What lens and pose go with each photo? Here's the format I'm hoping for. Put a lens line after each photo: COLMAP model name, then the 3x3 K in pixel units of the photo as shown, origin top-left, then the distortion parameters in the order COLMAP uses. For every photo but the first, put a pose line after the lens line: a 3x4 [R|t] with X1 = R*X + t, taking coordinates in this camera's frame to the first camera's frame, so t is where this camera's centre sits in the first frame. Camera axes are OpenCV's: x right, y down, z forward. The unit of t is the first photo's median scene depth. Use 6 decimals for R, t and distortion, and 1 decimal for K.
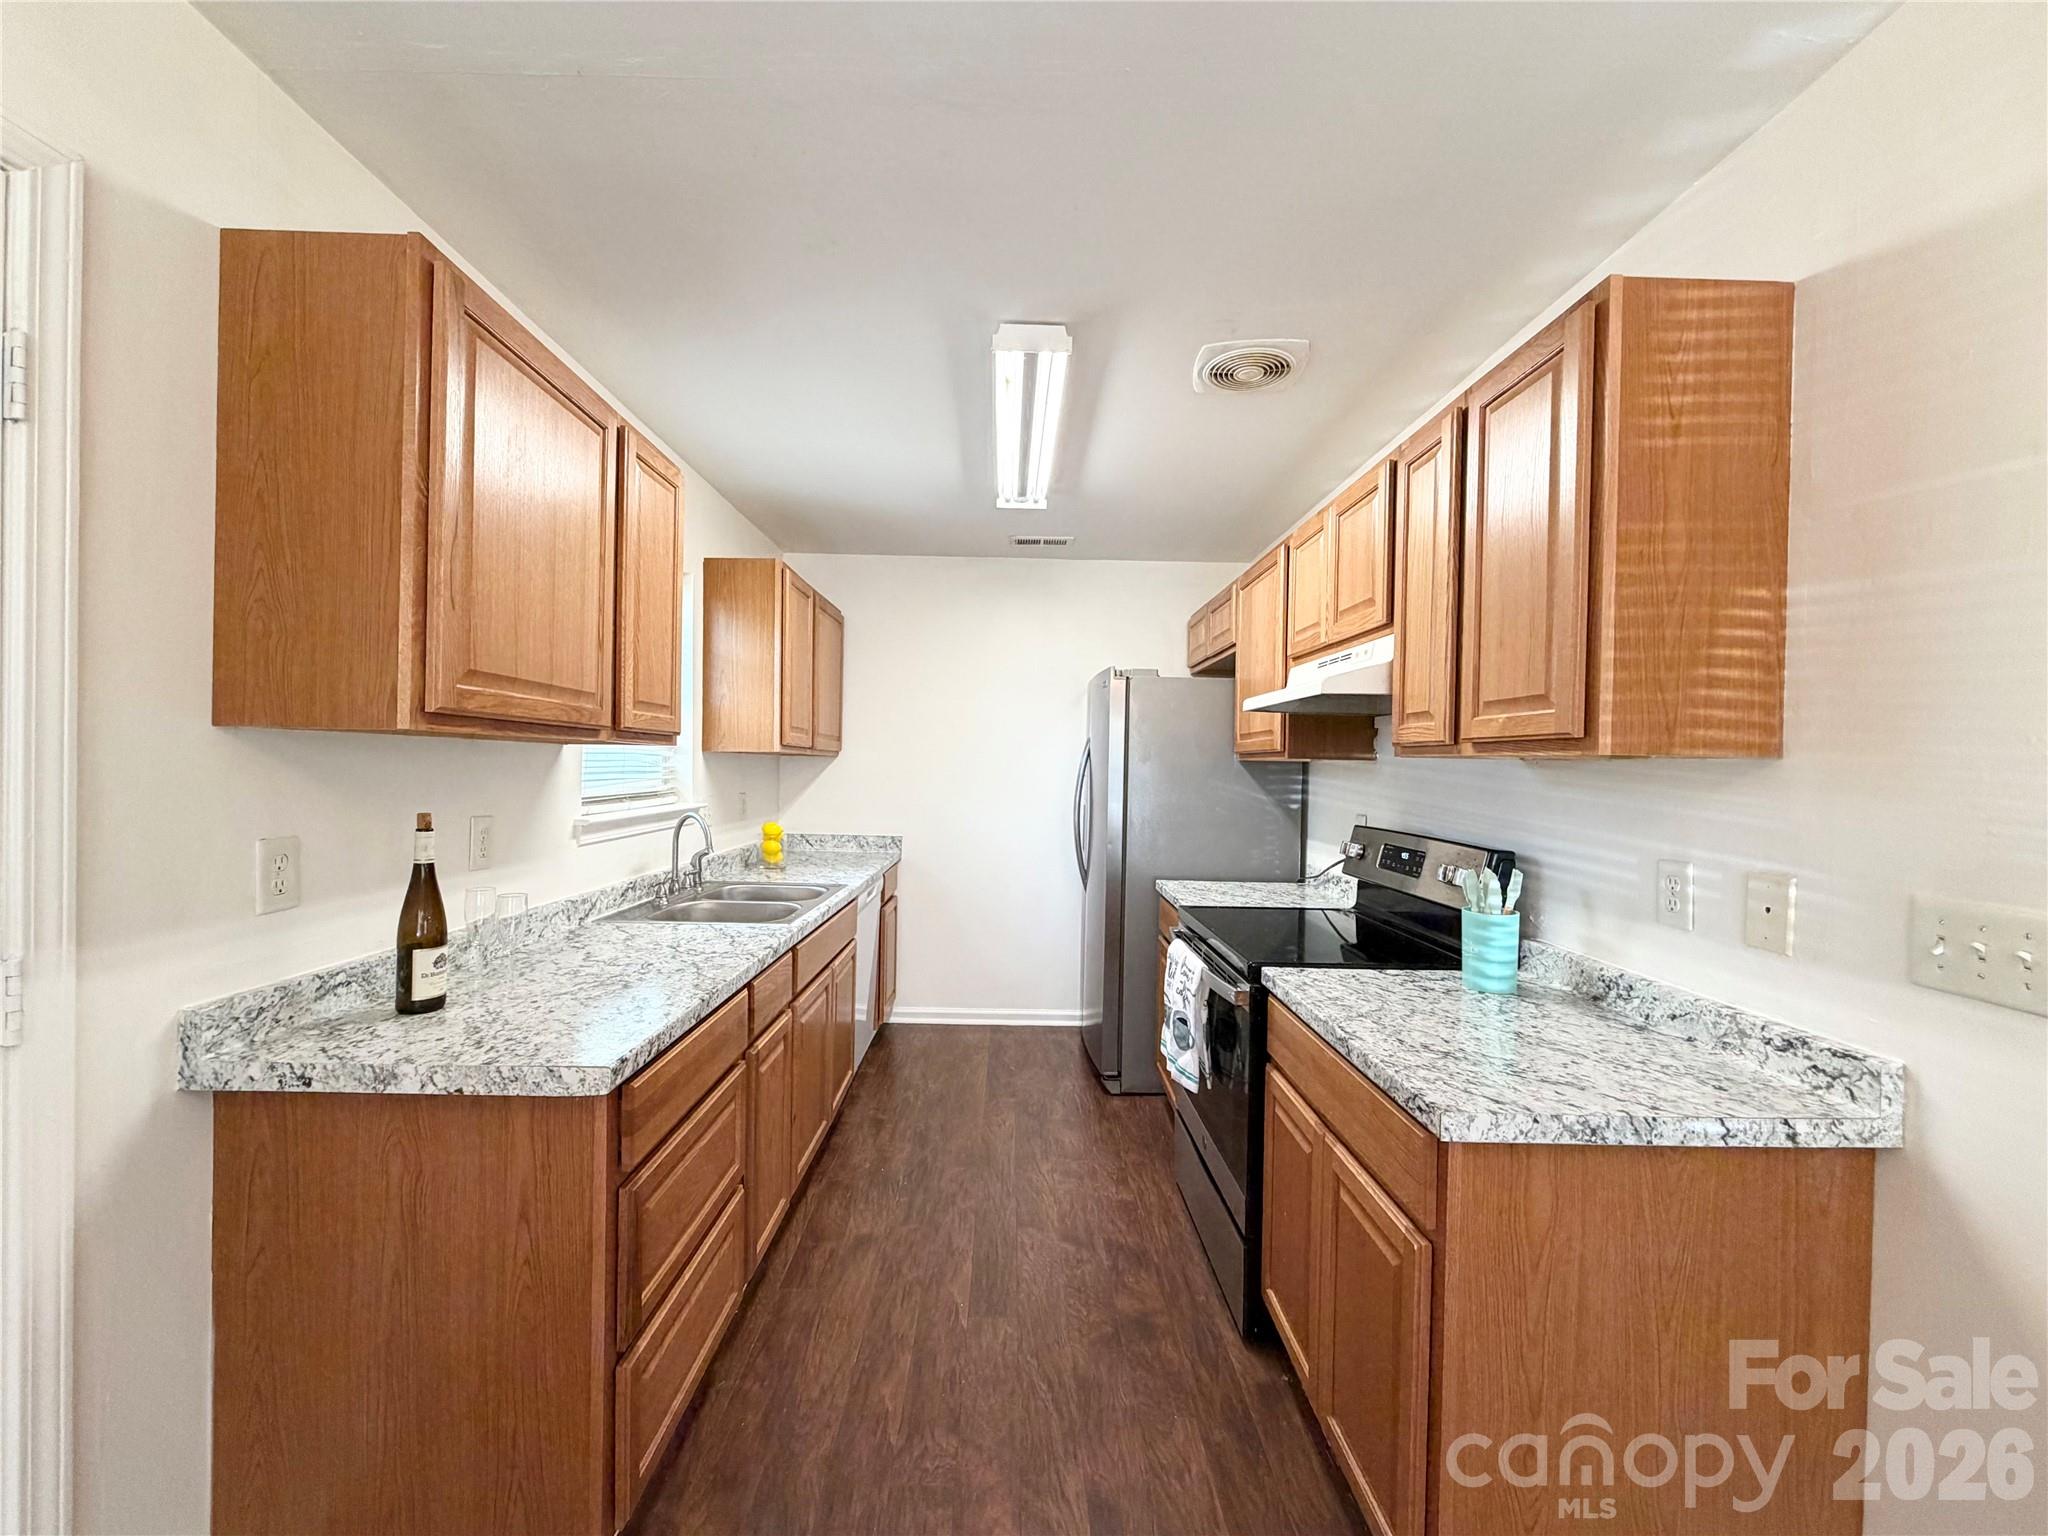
lens RADIAL K [[813.5, 0, 1022.5], [0, 813.5, 769.5], [0, 0, 1]] dist [0.001998, -0.000643]
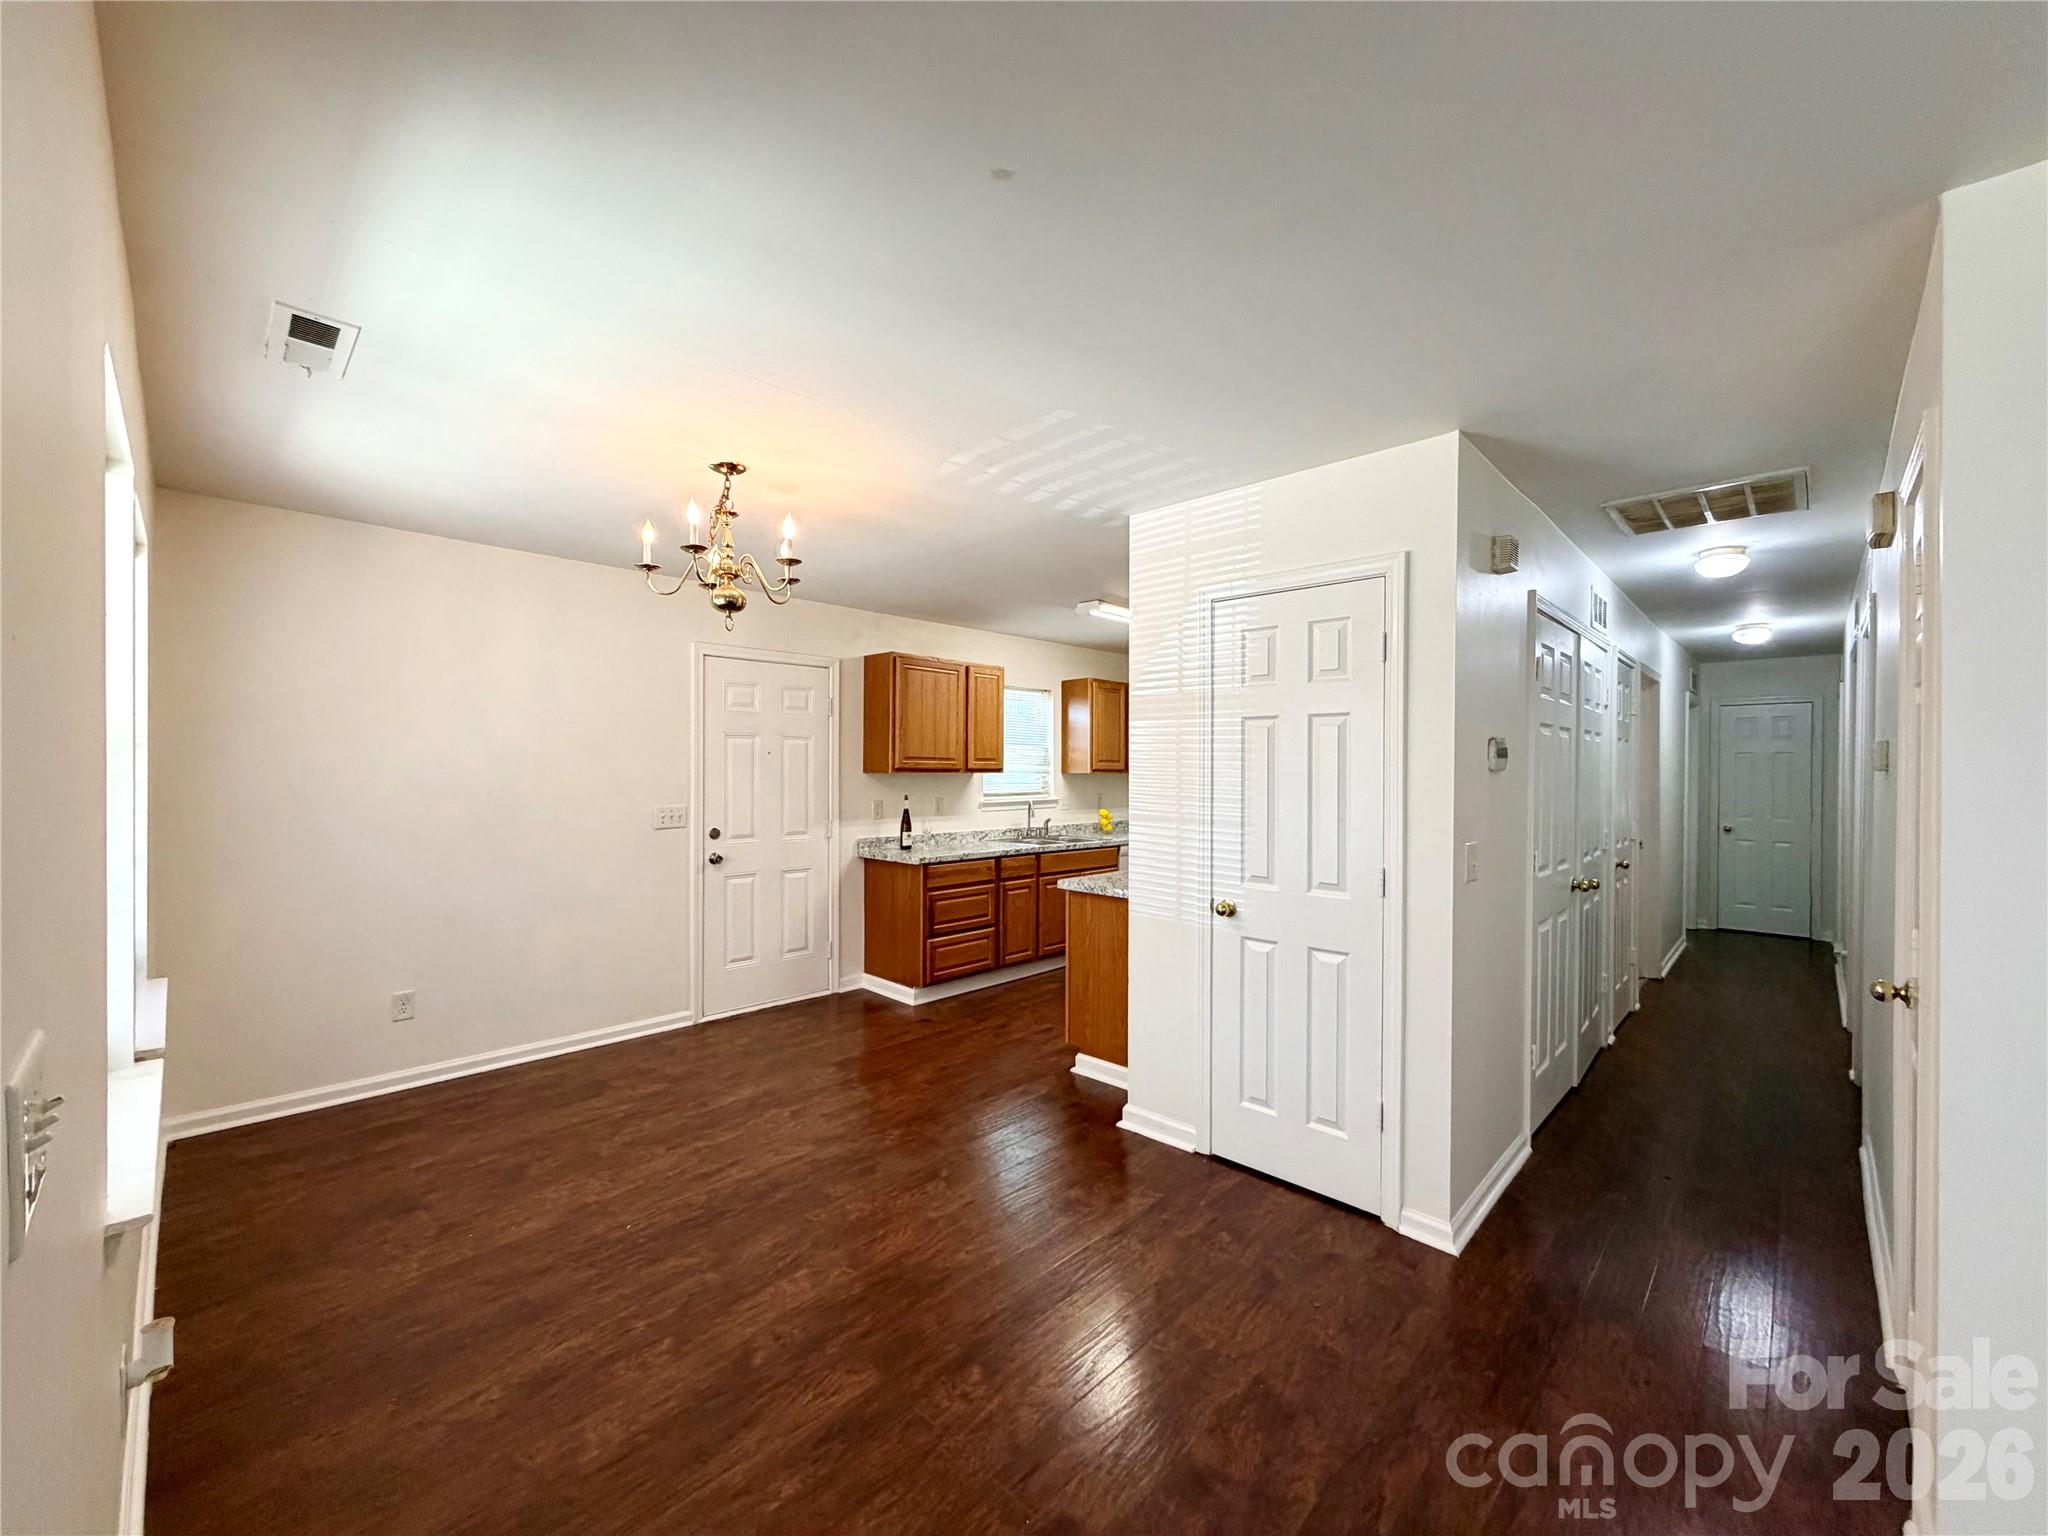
lens RADIAL K [[813.5, 0, 1013.3], [0, 813.5, 770.7], [0, 0, 1]] dist [0.001998, -0.000643]
pose [[0.706381, -0.013304, -0.707707, 1.778915], [0.005340, 0.999895, -0.013467, -0.002689], [0.707811, 0.005734, 0.706378, -1.002132]]
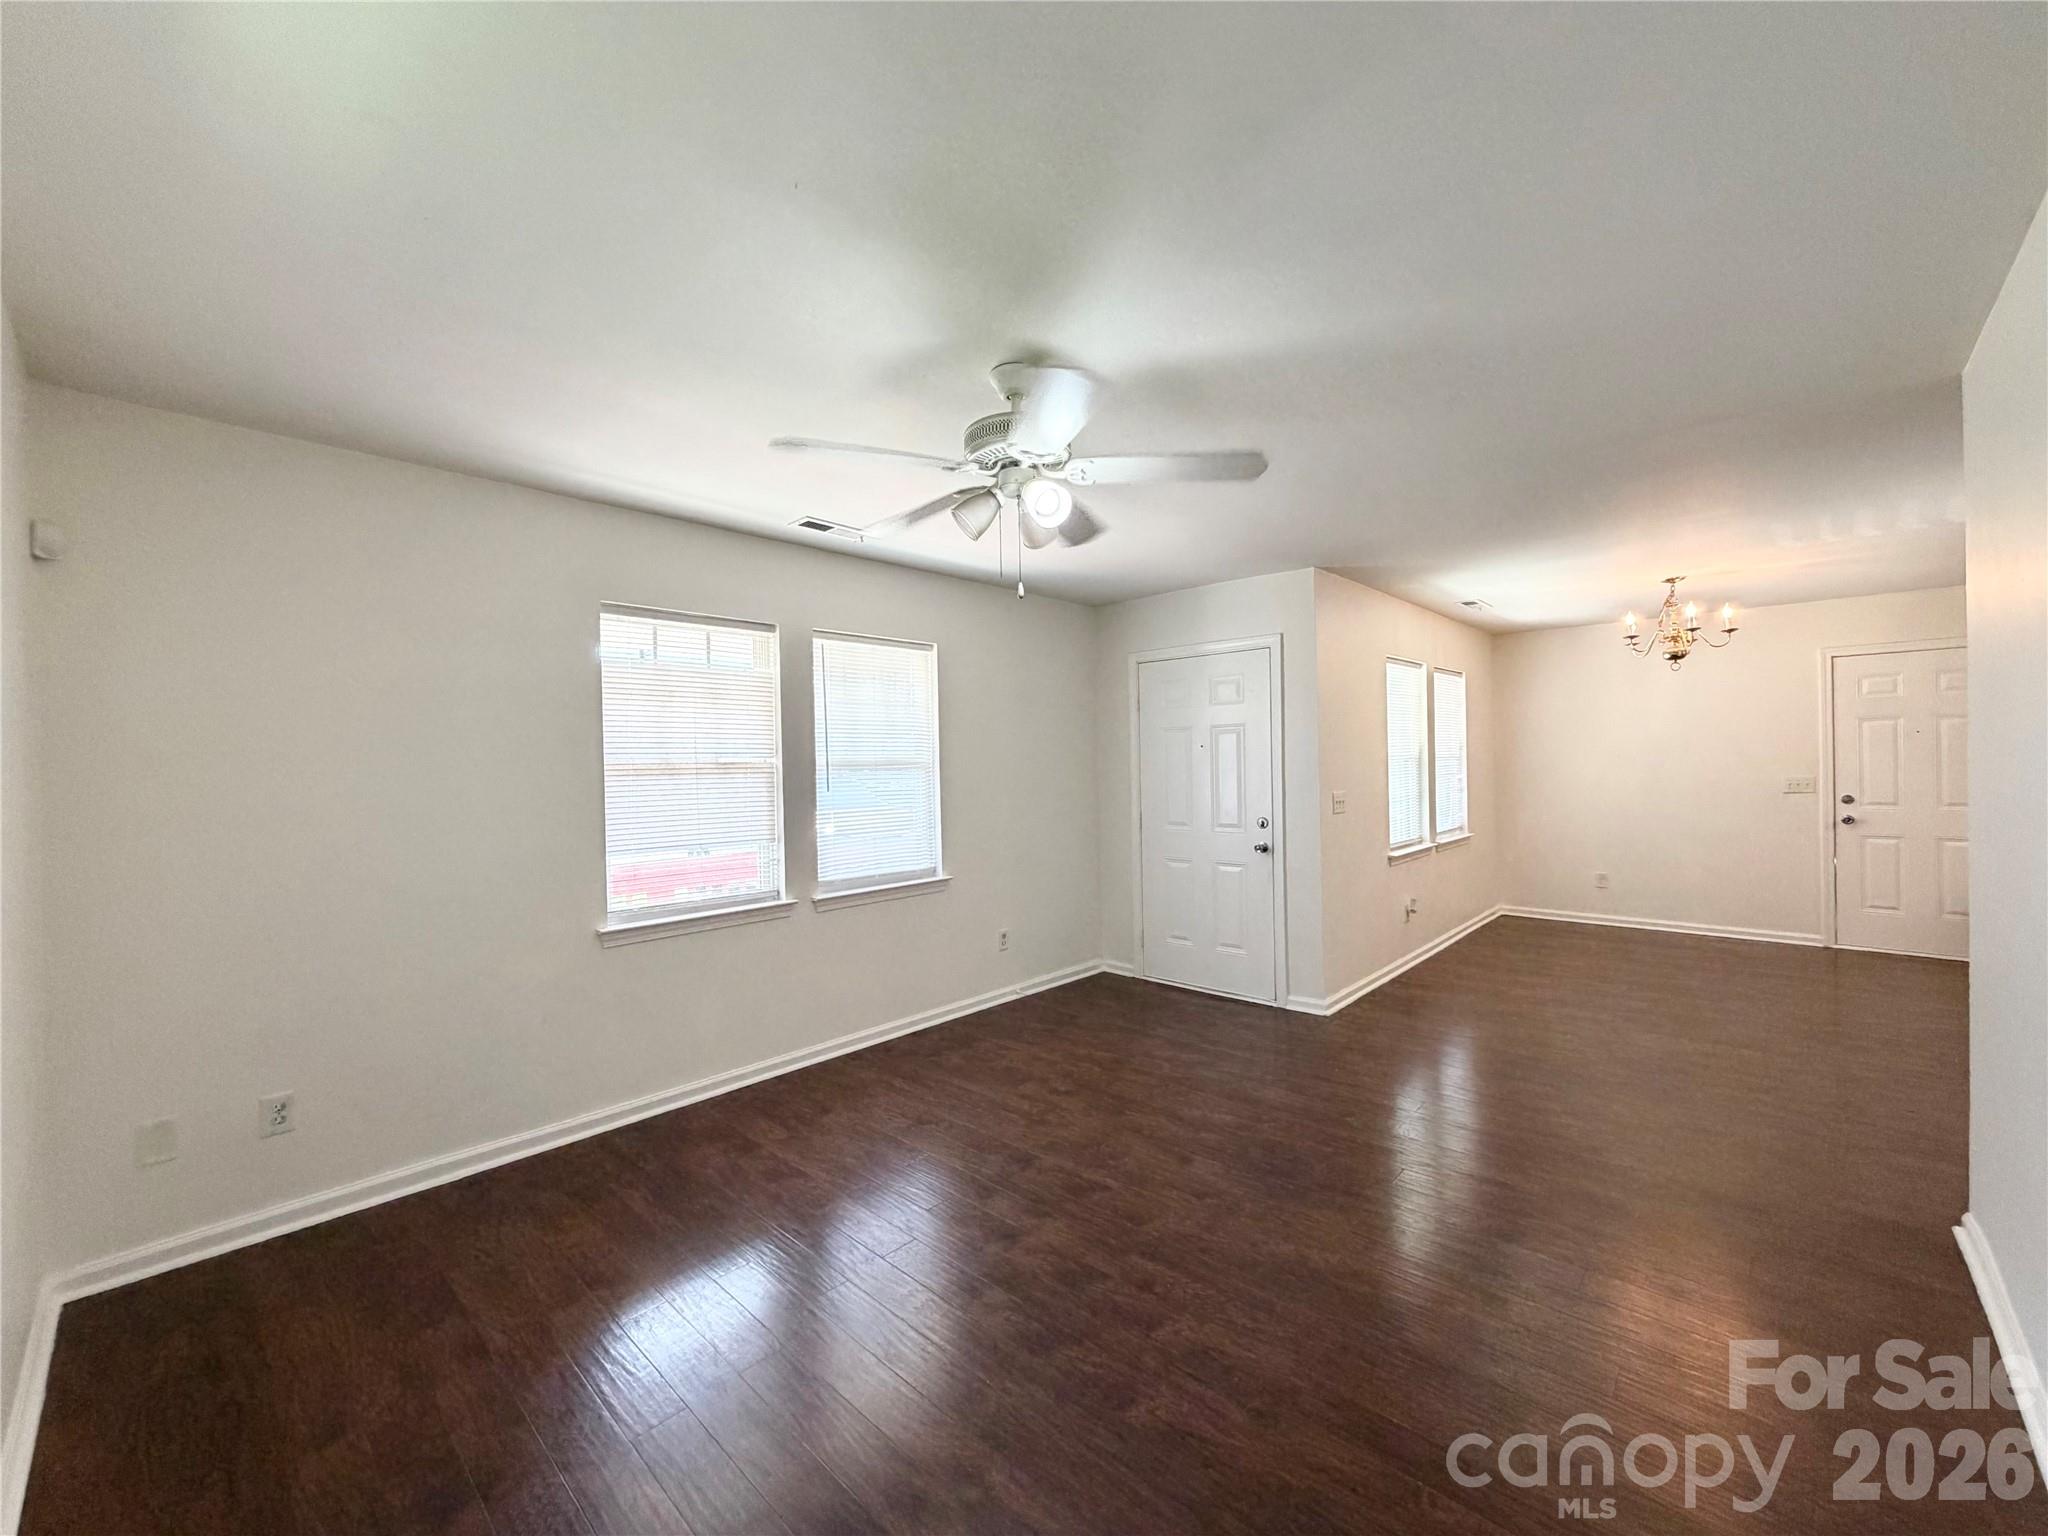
lens RADIAL K [[813.5, 0, 1023.7], [0, 813.5, 765.5], [0, 0, 1]] dist [0.001998, -0.000643]
pose [[-0.690942, -0.007362, -0.722873, 3.801518], [0.000730, 0.999941, -0.010881, 0.055507], [0.722910, -0.008046, -0.690895, 0.010344]]
